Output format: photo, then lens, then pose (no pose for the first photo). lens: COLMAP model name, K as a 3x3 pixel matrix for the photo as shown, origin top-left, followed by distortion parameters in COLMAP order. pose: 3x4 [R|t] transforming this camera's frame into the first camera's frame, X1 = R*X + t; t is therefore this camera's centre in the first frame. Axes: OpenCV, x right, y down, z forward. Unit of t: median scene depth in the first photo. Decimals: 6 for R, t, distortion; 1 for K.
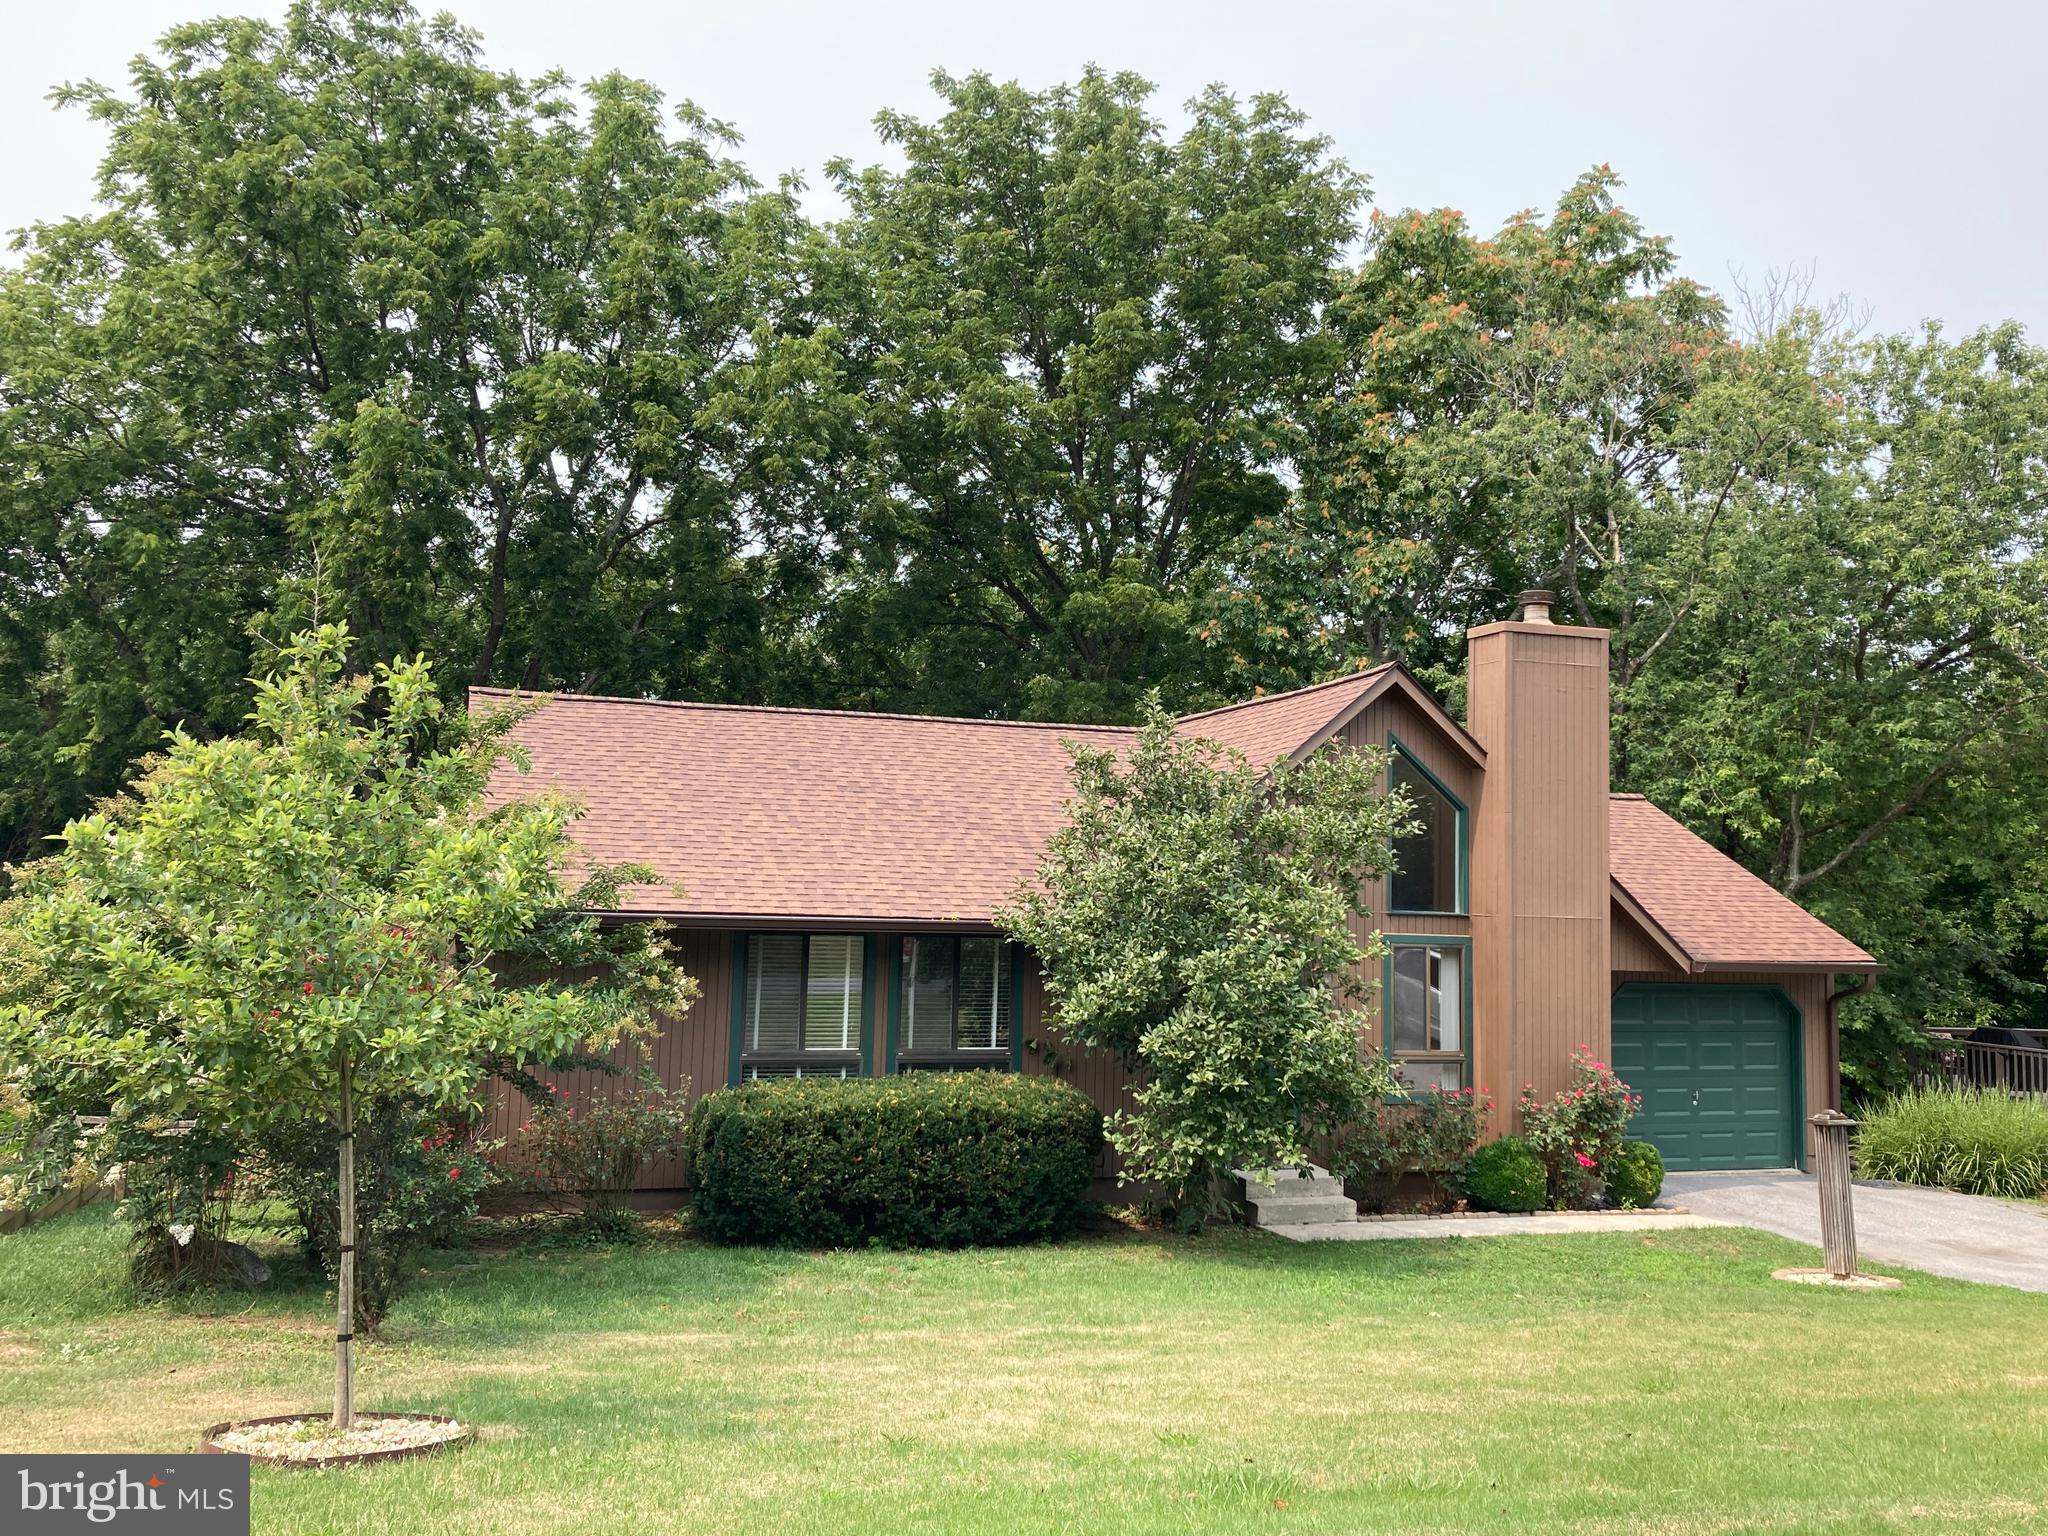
lens RADIAL K [[1676.7, 0, 1024.0], [0, 1676.7, 768.0], [0, 0, 1]] dist [0.046935, -0.068526]
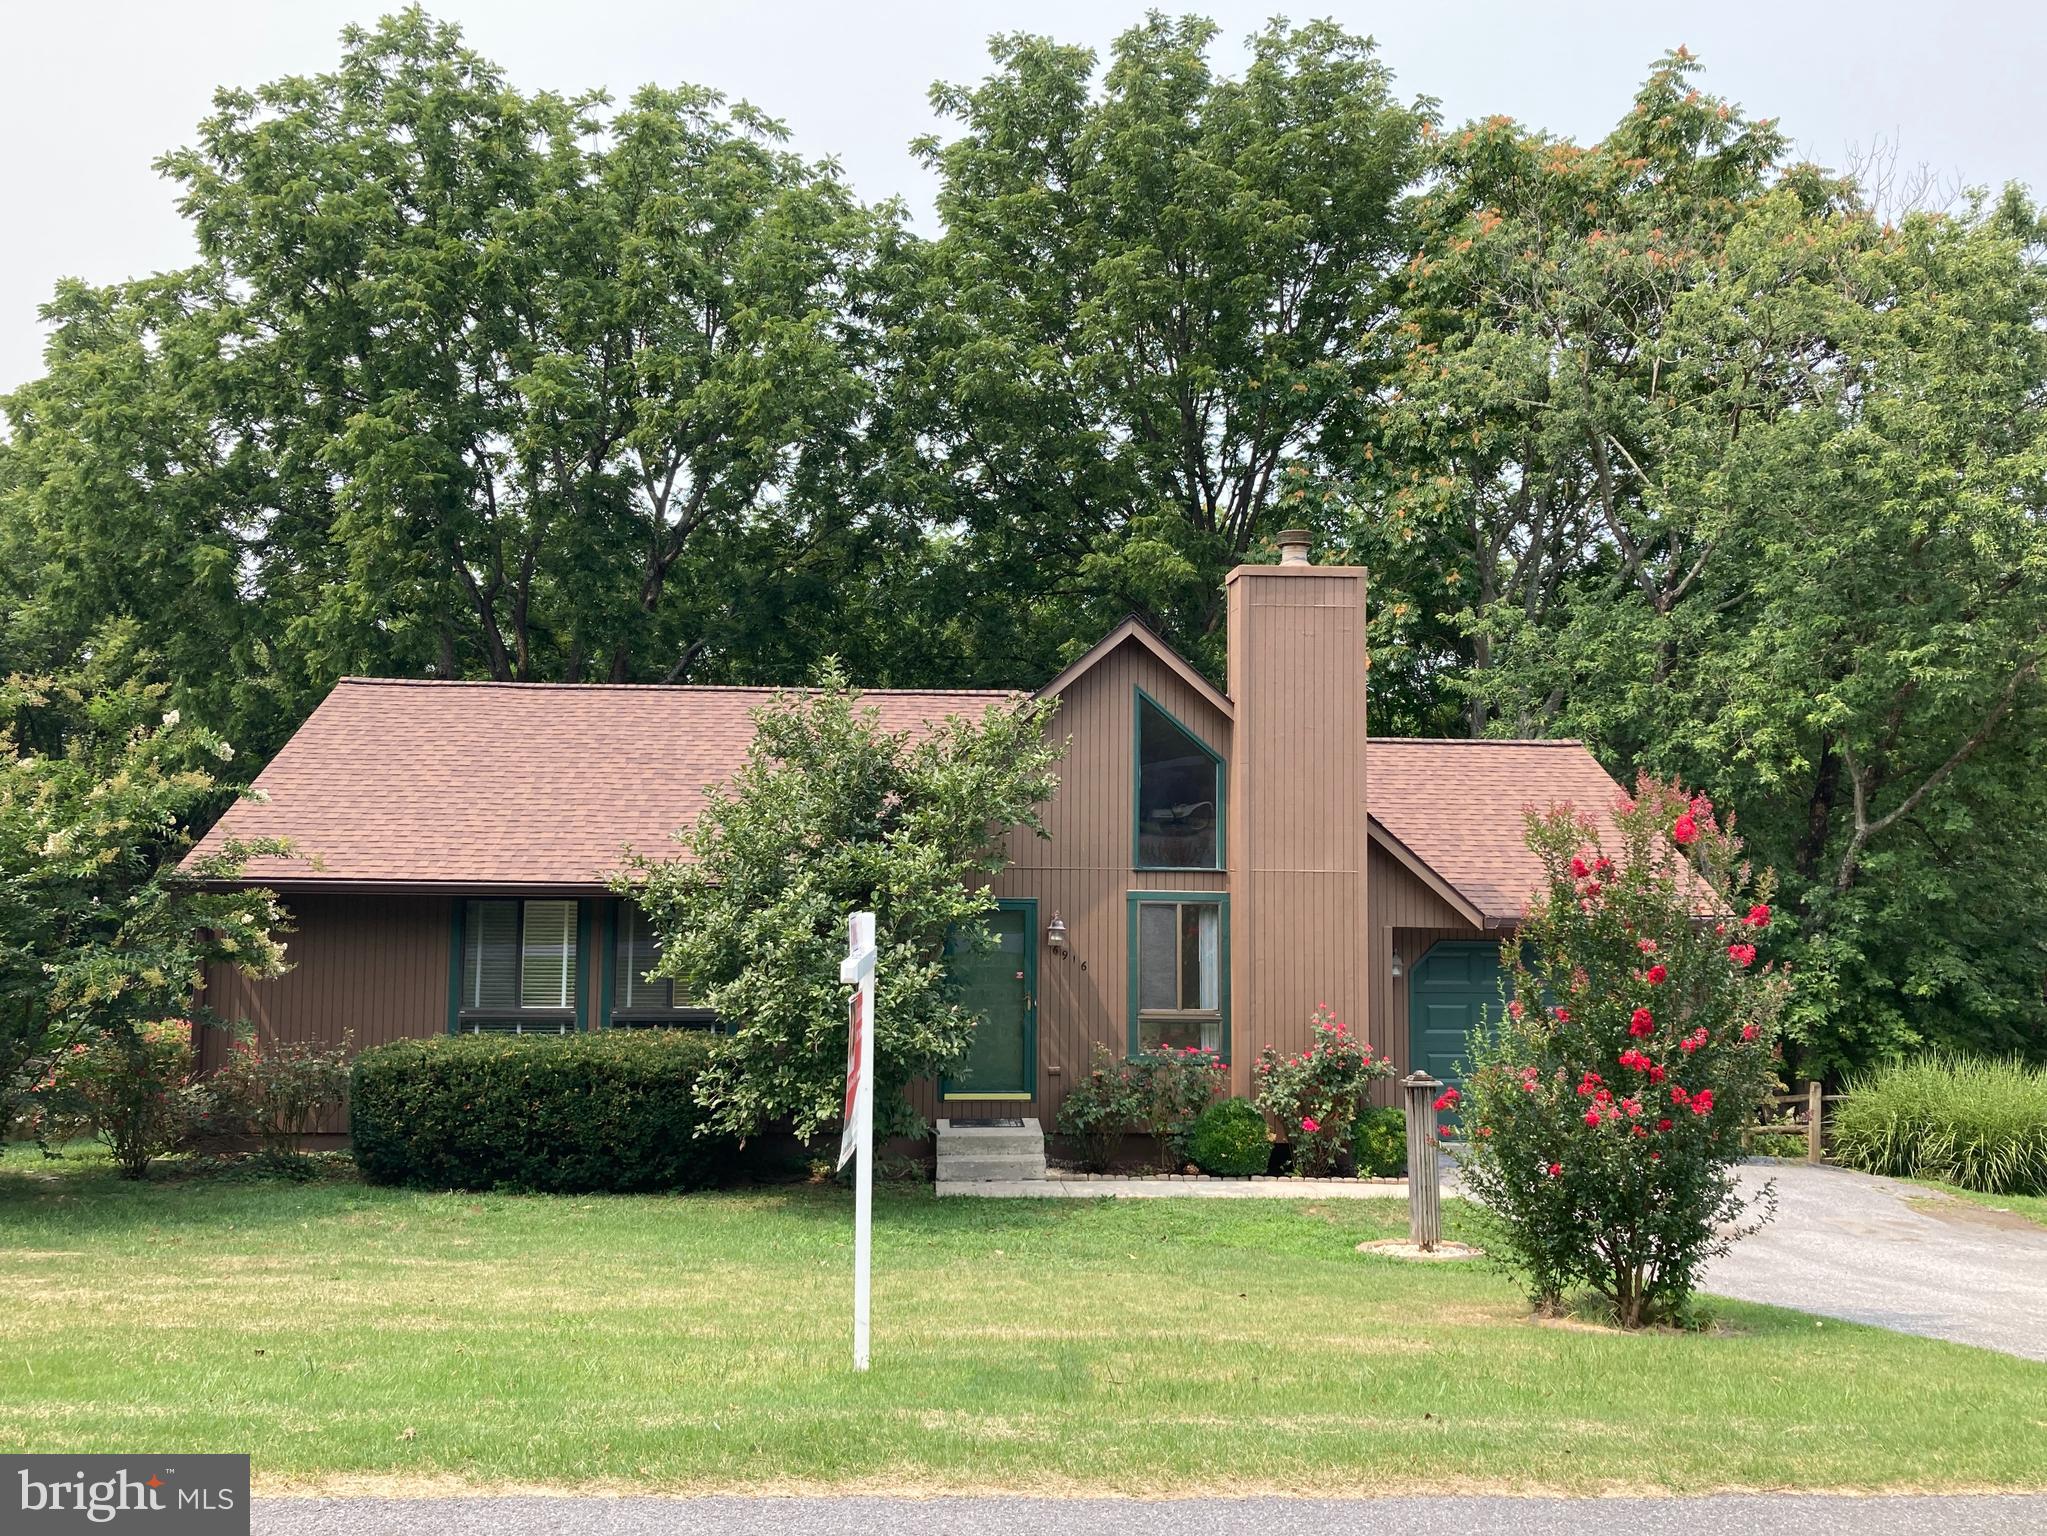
lens RADIAL K [[1699.8, 0, 1023.5], [0, 1699.8, 768.0], [0, 0, 1]] dist [0.017776, 0.011834]
pose [[0.972469, -0.030185, -0.231070, 0.379744], [0.034075, 0.999337, 0.012862, 0.011667], [0.230528, -0.020382, 0.972852, 0.025246]]
